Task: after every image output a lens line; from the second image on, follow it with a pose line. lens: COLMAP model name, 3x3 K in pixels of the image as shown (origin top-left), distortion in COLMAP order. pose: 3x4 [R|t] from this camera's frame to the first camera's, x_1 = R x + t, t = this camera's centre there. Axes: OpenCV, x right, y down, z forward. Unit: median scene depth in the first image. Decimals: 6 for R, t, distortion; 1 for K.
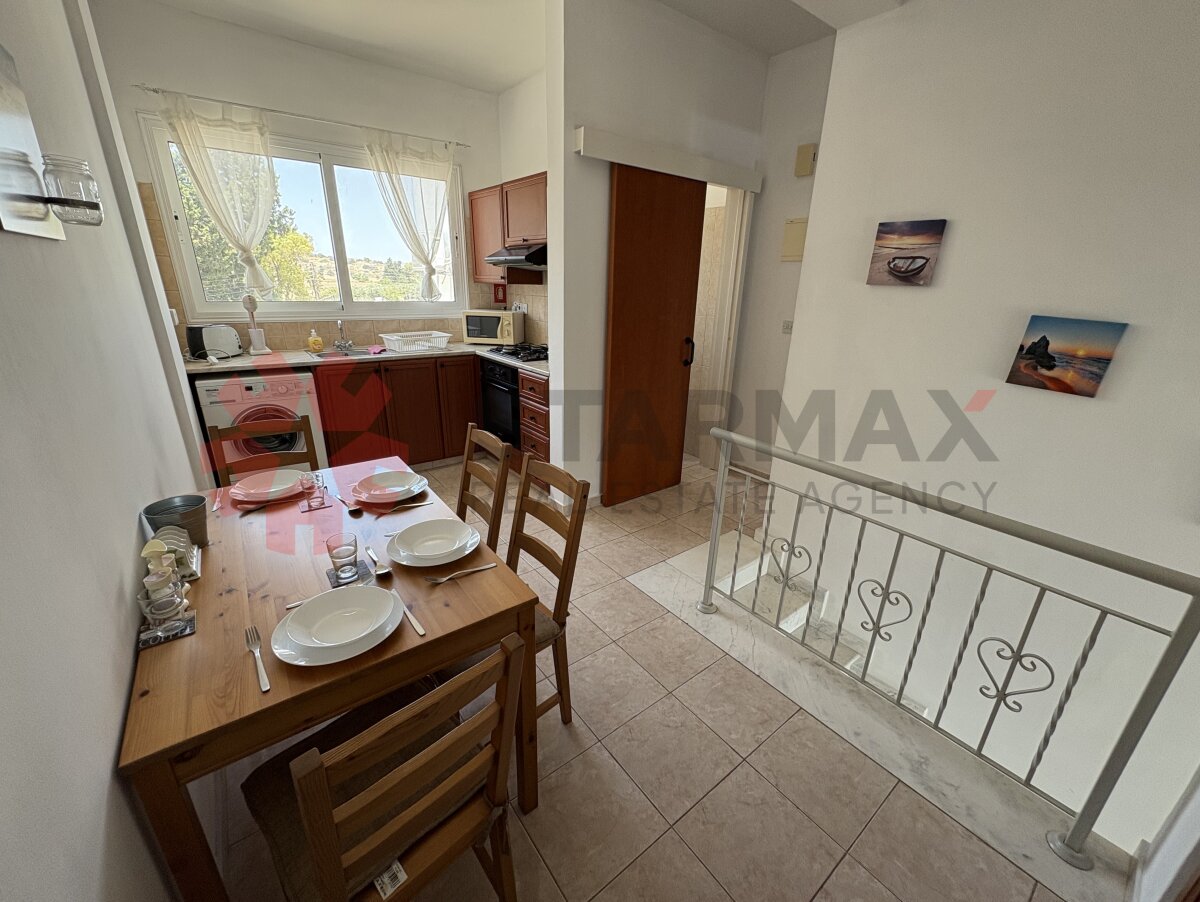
lens RADIAL K [[480.9, 0, 600.8], [0, 480.9, 454.4], [0, 0, 1]] dist [-0.000731, -0.000220]
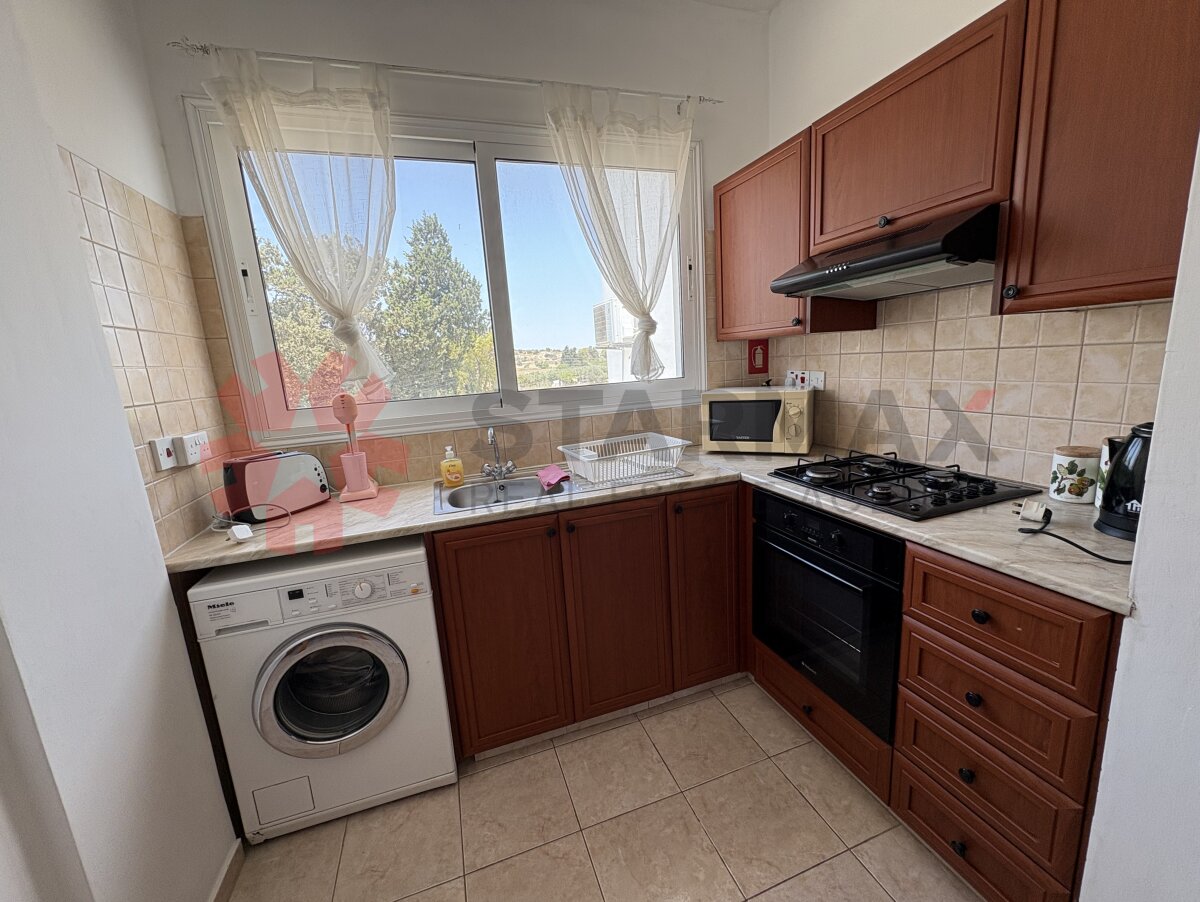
lens RADIAL K [[480.9, 0, 597.8], [0, 480.9, 451.9], [0, 0, 1]] dist [-0.000731, -0.000220]
pose [[0.943569, -0.025693, -0.330178, -0.252612], [-0.023095, 0.989454, -0.142995, -0.175841], [0.330369, 0.142551, 0.933025, 0.535926]]
